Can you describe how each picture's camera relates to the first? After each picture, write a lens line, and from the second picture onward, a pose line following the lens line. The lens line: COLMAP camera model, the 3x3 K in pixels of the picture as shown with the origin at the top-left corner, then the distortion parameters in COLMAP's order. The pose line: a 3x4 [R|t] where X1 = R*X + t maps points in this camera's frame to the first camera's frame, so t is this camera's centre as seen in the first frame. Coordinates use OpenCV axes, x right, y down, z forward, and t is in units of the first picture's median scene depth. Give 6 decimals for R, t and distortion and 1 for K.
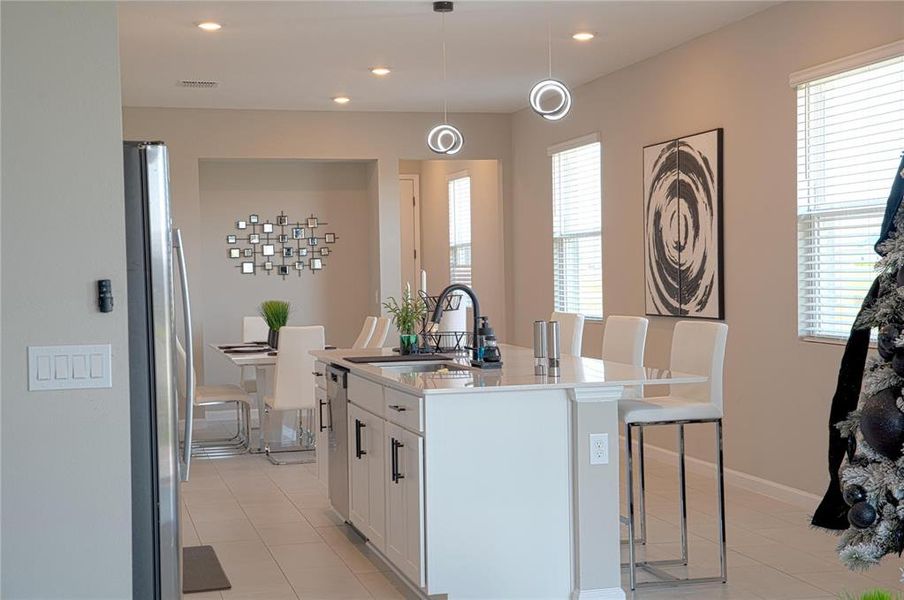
lens RADIAL K [[1362.6, 0, 452.0], [0, 1362.6, 300.0], [0, 0, 1]] dist [0.051377, 0.080789]
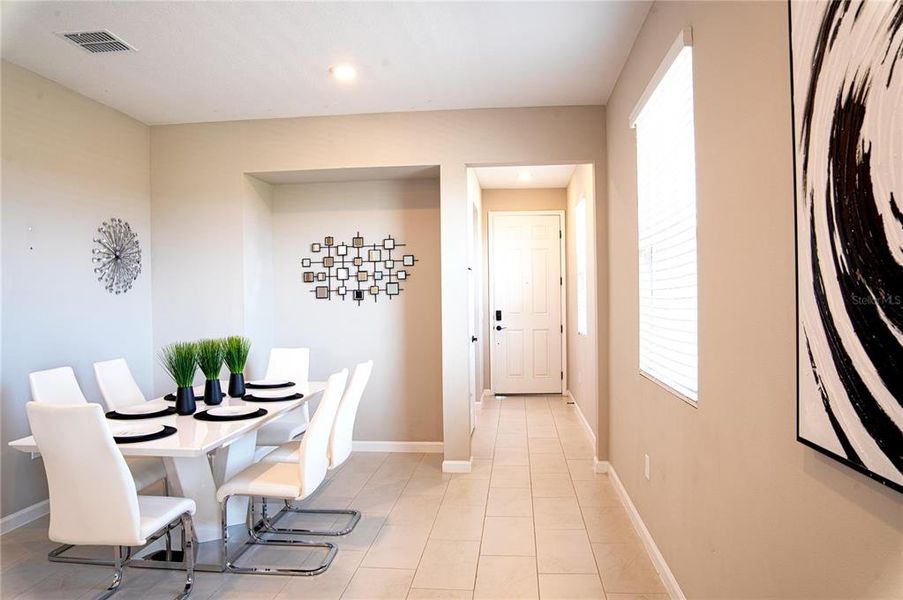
lens RADIAL K [[633.4, 0, 451.5], [0, 633.4, 300.0], [0, 0, 1]] dist [-0.128226, 0.083157]
pose [[0.939671, 0.009030, -0.341959, 0.086667], [-0.013028, 0.999871, -0.009398, -0.015849], [0.341830, 0.013286, 0.939668, 0.635257]]
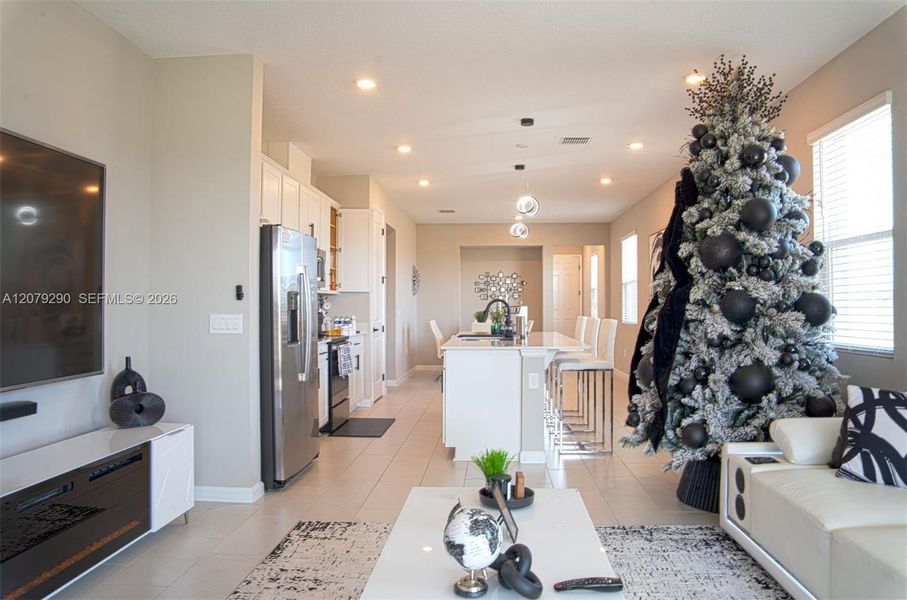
lens RADIAL K [[636.2, 0, 453.5], [0, 636.2, 300.0], [0, 0, 1]] dist [-0.128226, 0.083157]
pose [[0.949189, 0.015041, -0.314346, 0.121521], [-0.024248, 0.999383, -0.025398, 0.007944], [0.313770, 0.031730, 0.948969, 0.037994]]
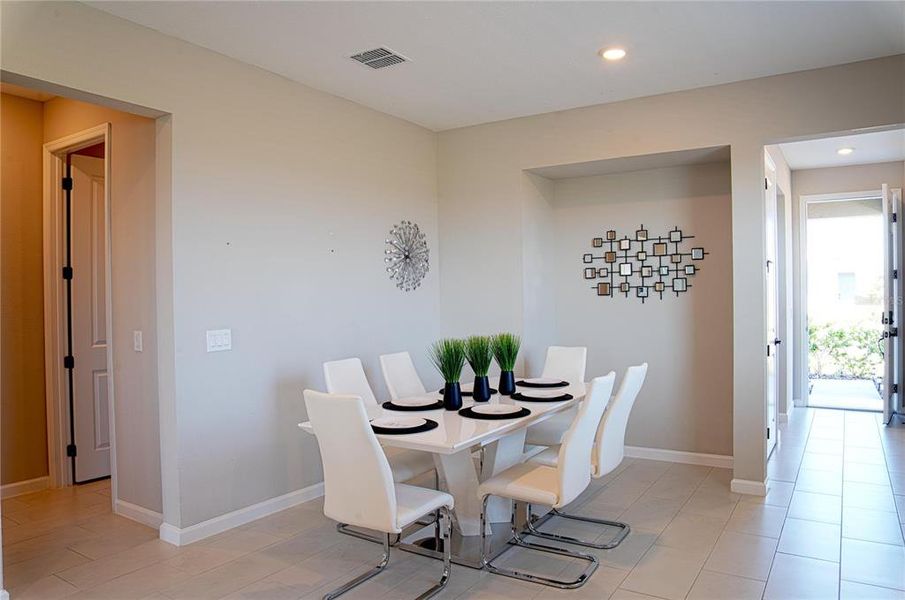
lens RADIAL K [[634.8, 0, 452.5], [0, 634.8, 300.0], [0, 0, 1]] dist [-0.128226, 0.083157]
pose [[0.681553, 0.013953, -0.731636, 0.090871], [-0.016703, 0.999854, 0.003508, -0.016584], [0.731578, 0.009830, 0.681687, 0.656457]]
